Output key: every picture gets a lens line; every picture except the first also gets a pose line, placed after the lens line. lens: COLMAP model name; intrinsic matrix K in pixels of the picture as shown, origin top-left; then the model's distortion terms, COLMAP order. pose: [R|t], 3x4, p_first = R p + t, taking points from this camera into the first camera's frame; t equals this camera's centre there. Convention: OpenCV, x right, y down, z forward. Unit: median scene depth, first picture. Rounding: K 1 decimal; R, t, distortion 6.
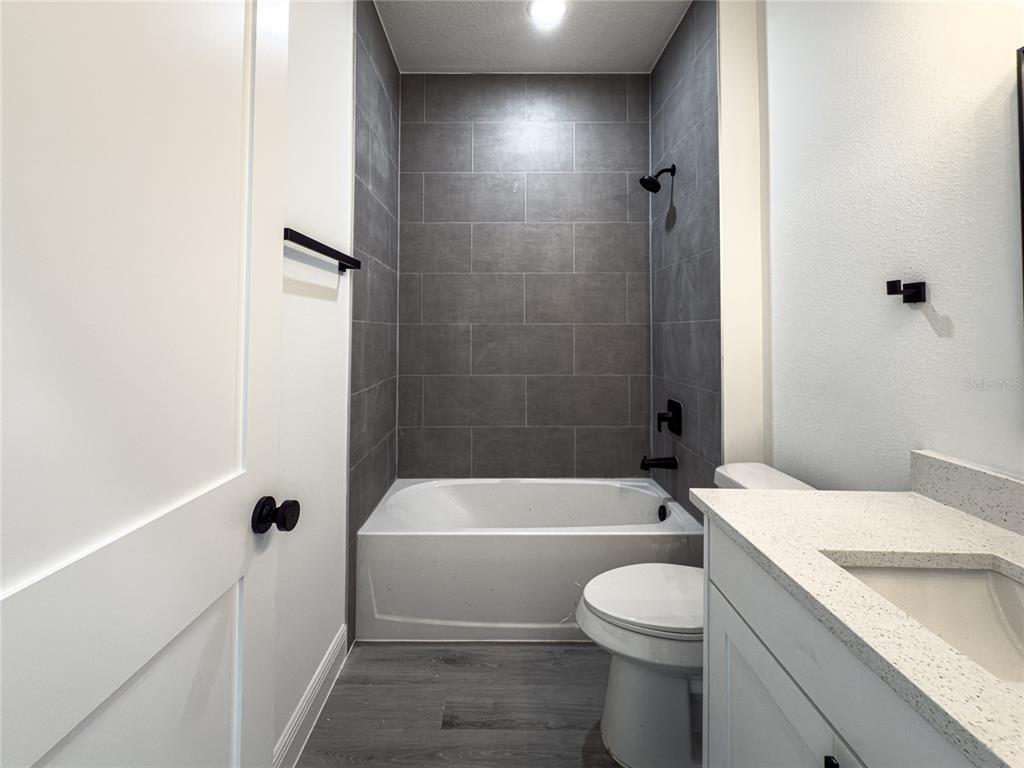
lens RADIAL K [[433.2, 0, 521.1], [0, 433.2, 322.2], [0, 0, 1]] dist [0.003707, 0.000782]
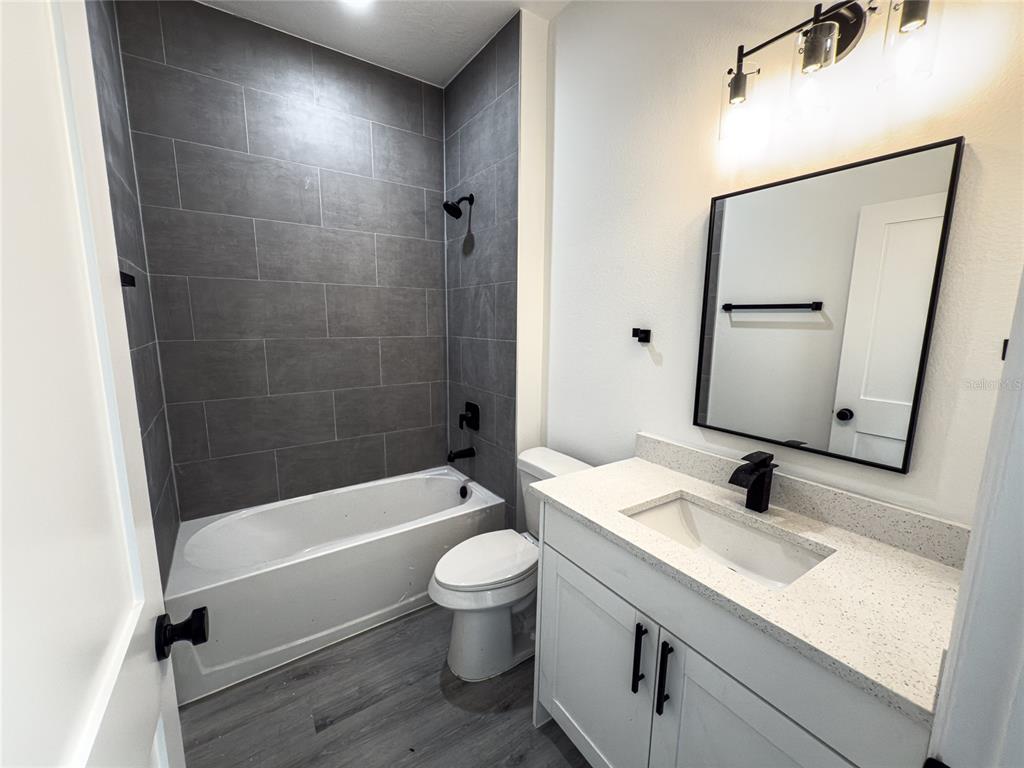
lens RADIAL K [[406.4, 0, 506.9], [0, 406.4, 377.7], [0, 0, 1]] dist [0.004267, 0.000334]
pose [[0.829329, -0.069608, 0.554408, -0.193559], [-0.032906, 0.984404, 0.172820, -0.089532], [-0.557791, -0.161568, 0.814104, 0.029343]]
